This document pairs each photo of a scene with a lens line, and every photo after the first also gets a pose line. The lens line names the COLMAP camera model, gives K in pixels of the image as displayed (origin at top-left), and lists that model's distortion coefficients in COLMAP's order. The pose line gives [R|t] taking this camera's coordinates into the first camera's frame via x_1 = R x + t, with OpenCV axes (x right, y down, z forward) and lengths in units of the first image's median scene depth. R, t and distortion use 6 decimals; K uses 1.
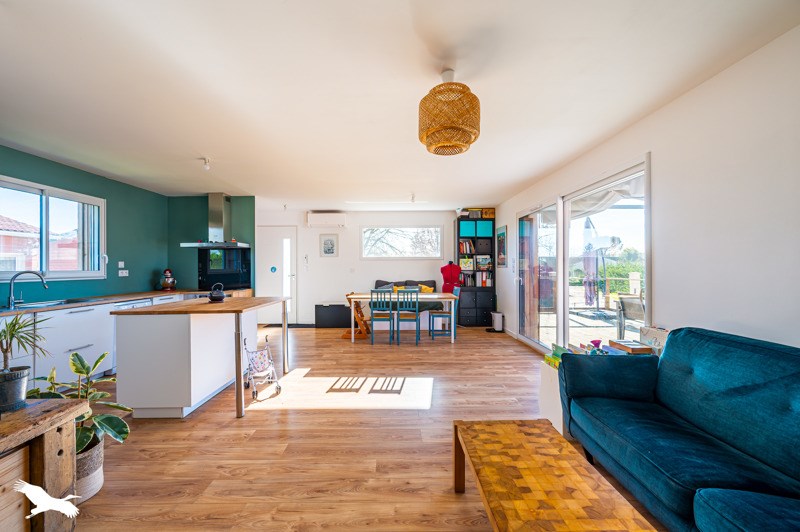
lens RADIAL K [[309.5, 0, 400.0], [0, 309.5, 266.0], [0, 0, 1]] dist [0.000458, 0.000137]
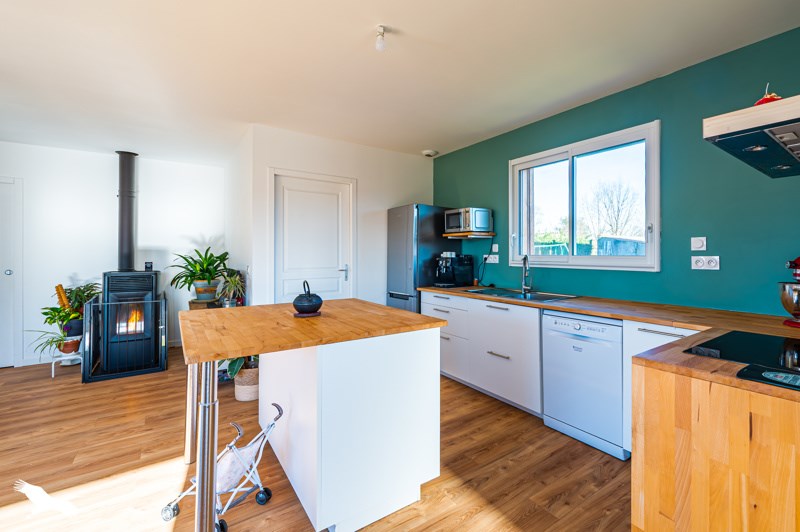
lens RADIAL K [[354.6, 0, 452.9], [0, 354.6, 250.0], [0, 0, 1]] dist [0.000643, 0.000409]
pose [[-0.785895, 0.008154, -0.618306, -0.246927], [0.012154, 0.999924, -0.002263, 0.001343], [0.618240, -0.009293, -0.785934, 1.025689]]
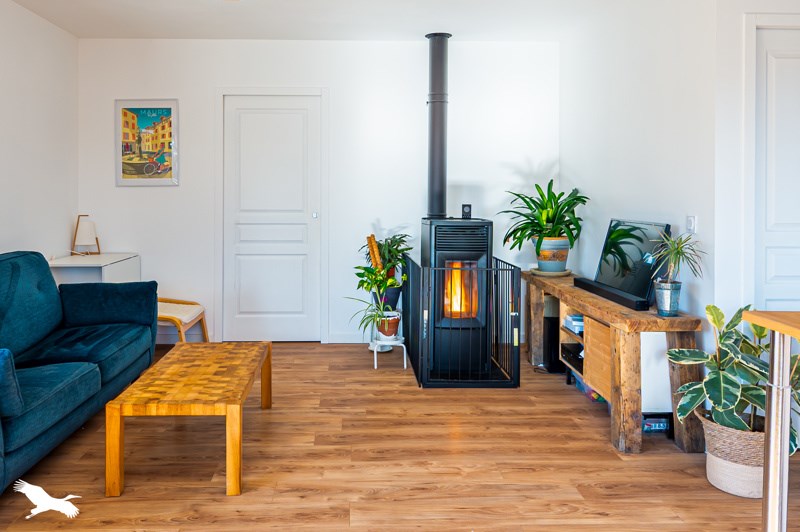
lens RADIAL K [[622.6, 0, 396.2], [0, 622.6, 192.6], [0, 0, 1]] dist [0.001317, 0.001564]
pose [[-0.998553, 0.003404, -0.053669, -0.039310], [0.003606, 0.999987, -0.003674, 0.004154], [0.053655, -0.003862, -0.998552, 0.835173]]
